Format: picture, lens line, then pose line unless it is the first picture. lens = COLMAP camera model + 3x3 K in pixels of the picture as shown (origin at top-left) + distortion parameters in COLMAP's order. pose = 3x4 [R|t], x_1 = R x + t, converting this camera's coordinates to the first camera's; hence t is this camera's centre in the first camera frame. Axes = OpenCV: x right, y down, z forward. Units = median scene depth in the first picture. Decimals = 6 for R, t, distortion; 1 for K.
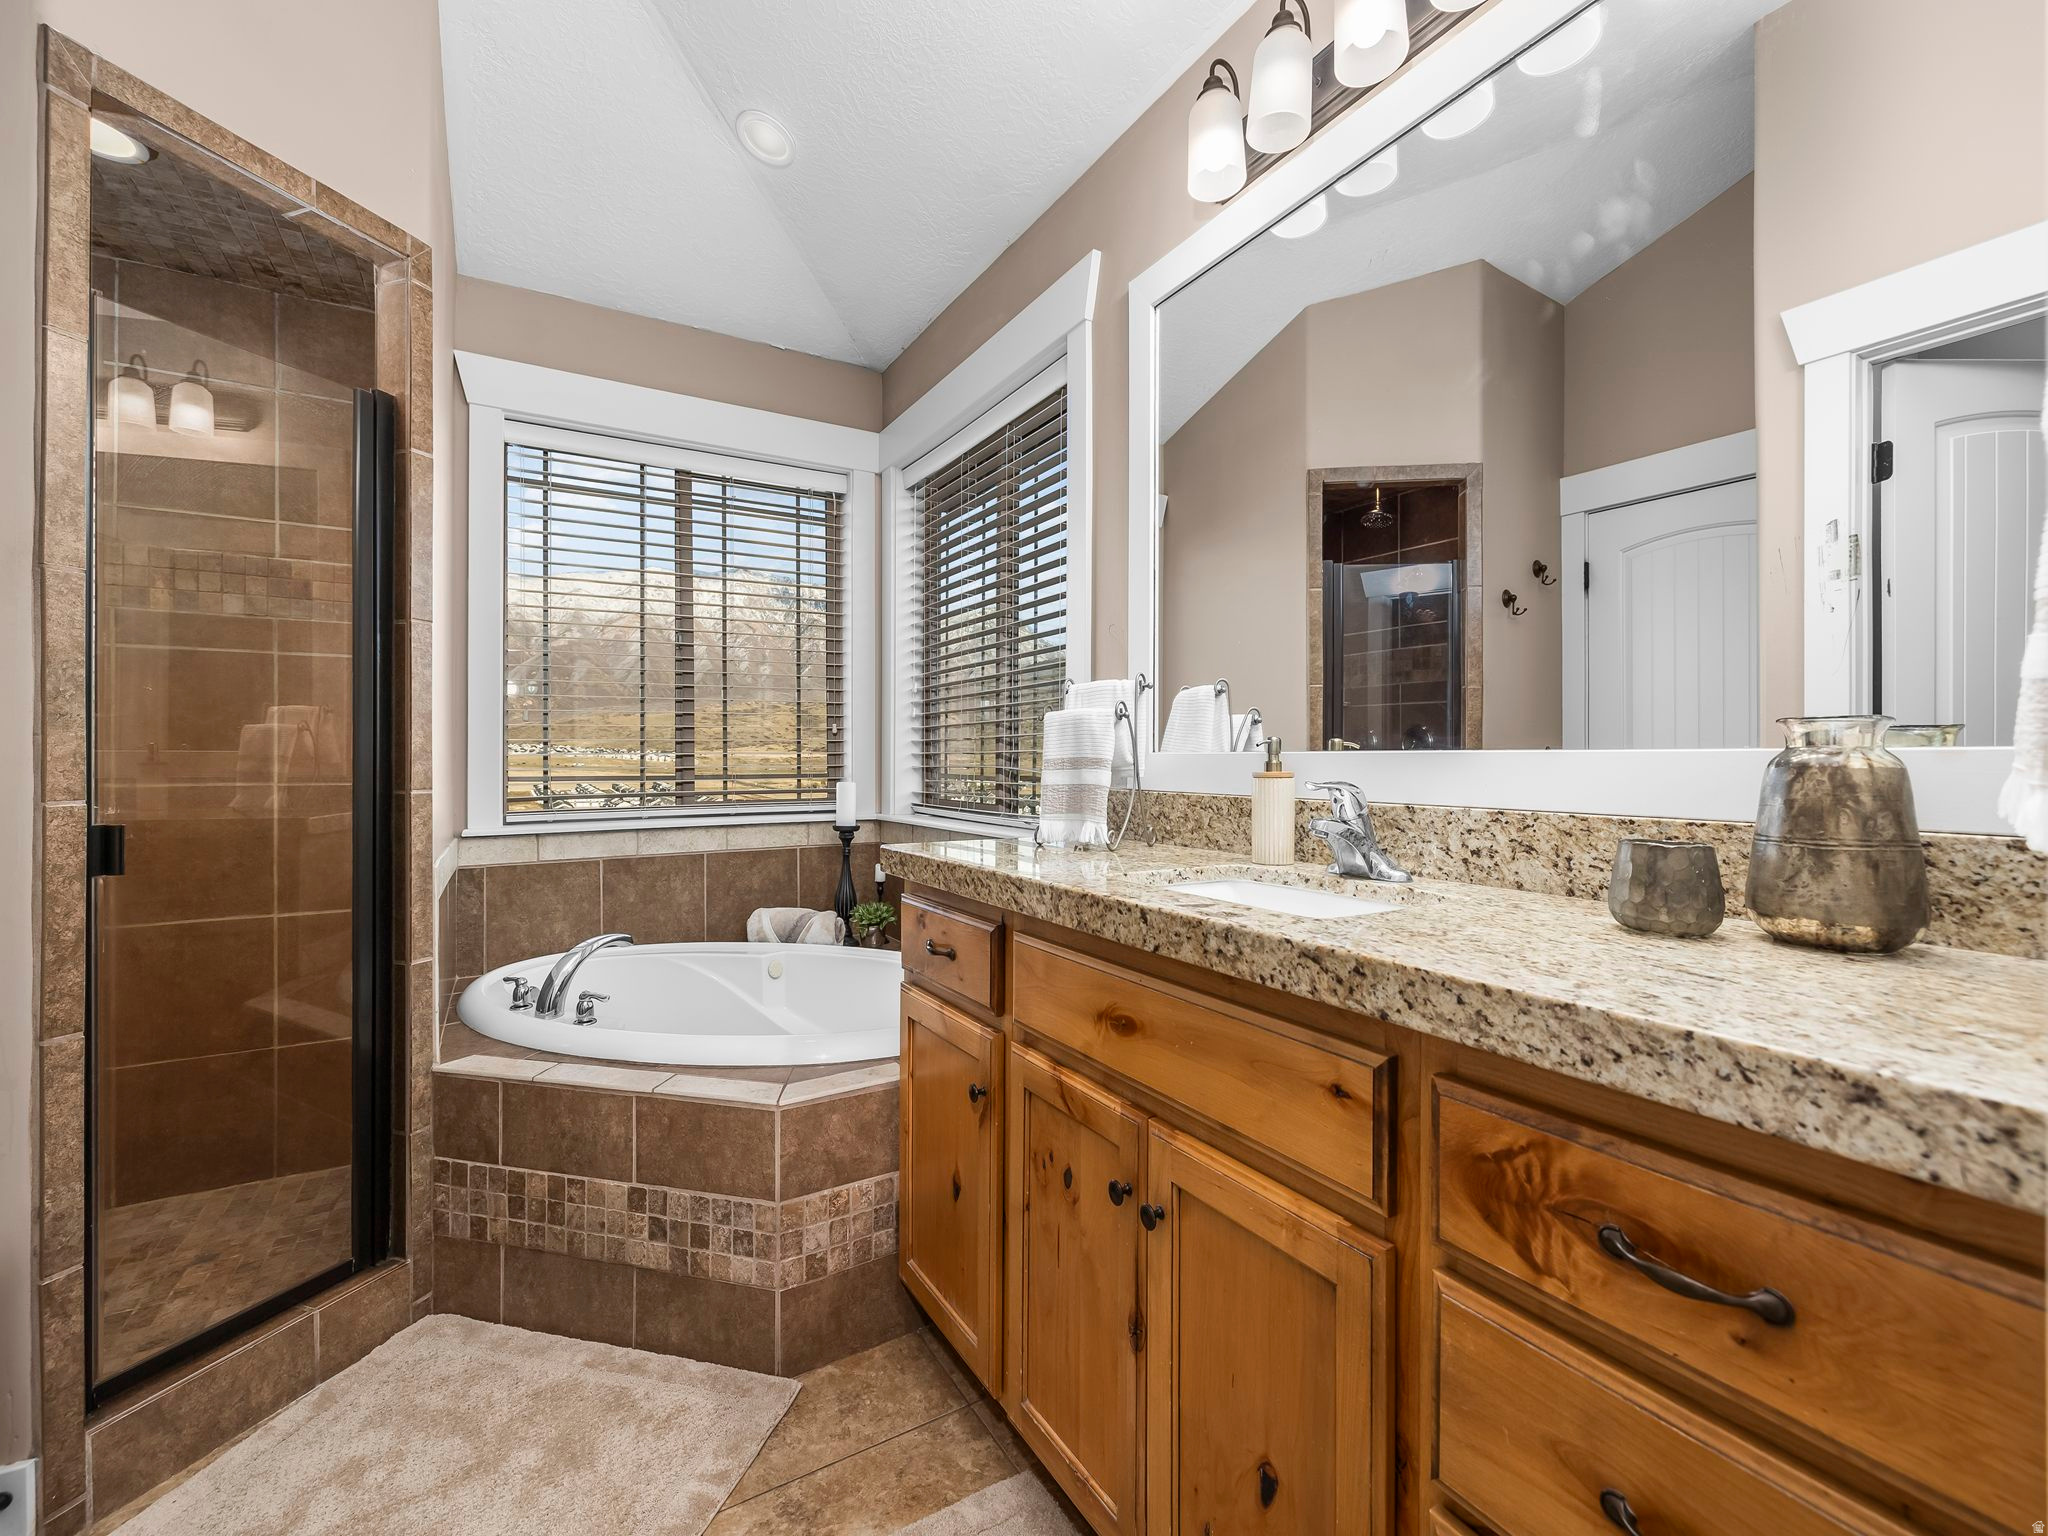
lens RADIAL K [[870.8, 0, 1016.3], [0, 870.8, 762.9], [0, 0, 1]] dist [0.002944, -0.000494]
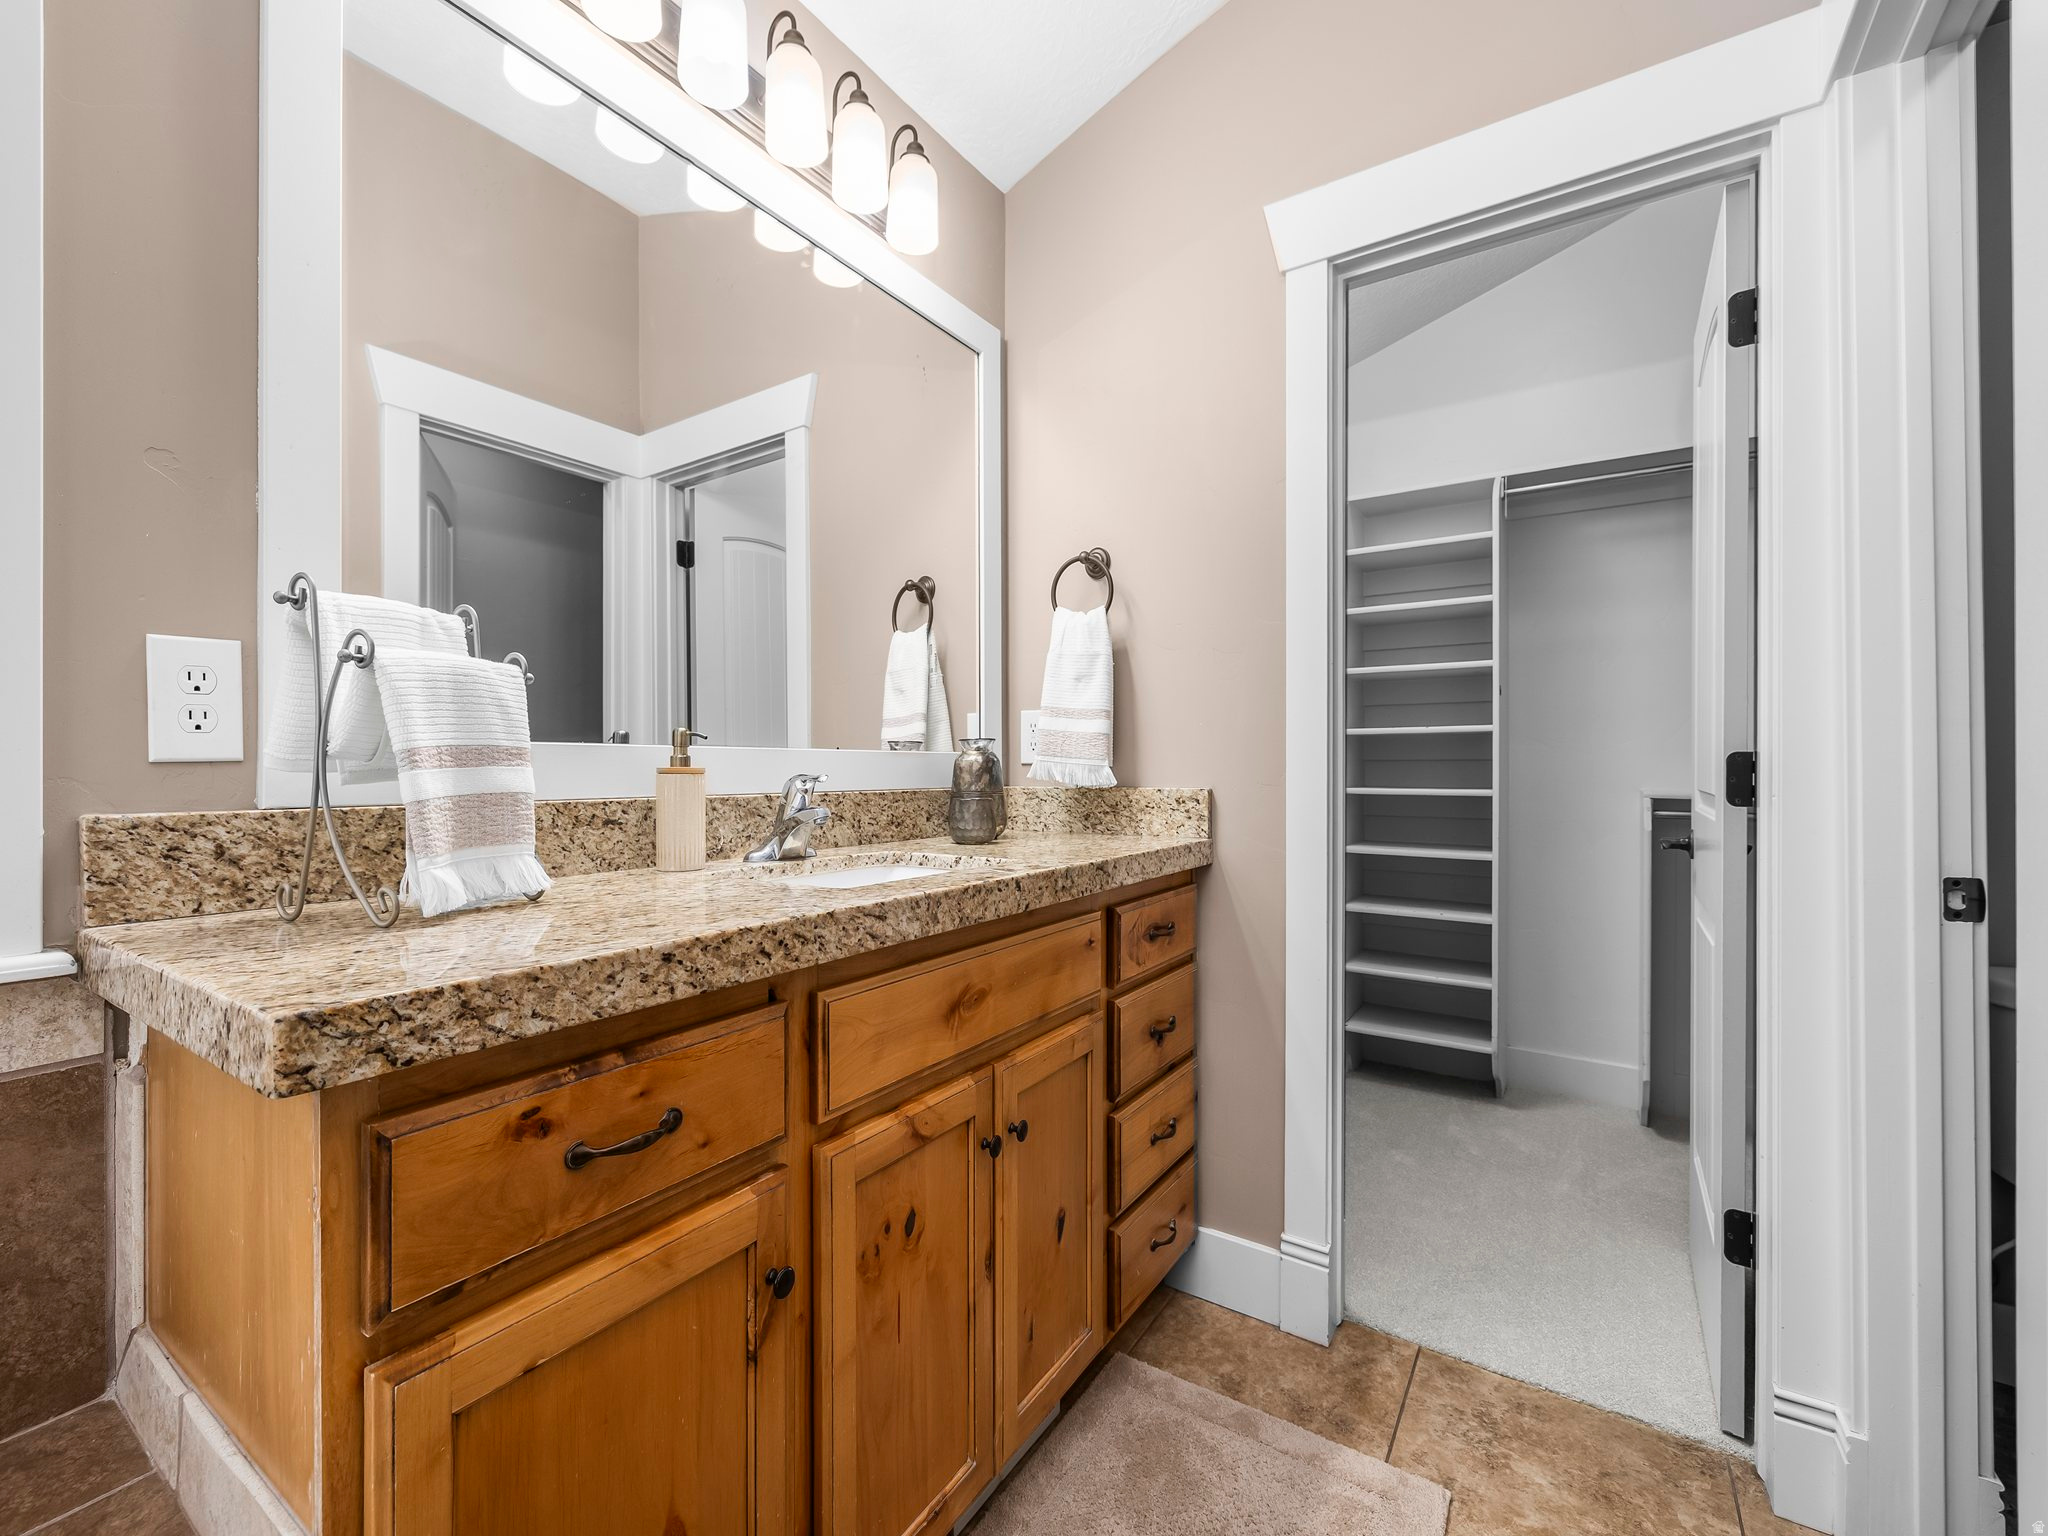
lens RADIAL K [[870.8, 0, 1021.0], [0, 870.8, 764.3], [0, 0, 1]] dist [0.002944, -0.000494]
pose [[-0.434076, -0.002980, 0.900871, -0.862668], [0.000596, 0.999993, 0.003595, 0.005409], [-0.900876, 0.002098, -0.434072, 1.402590]]
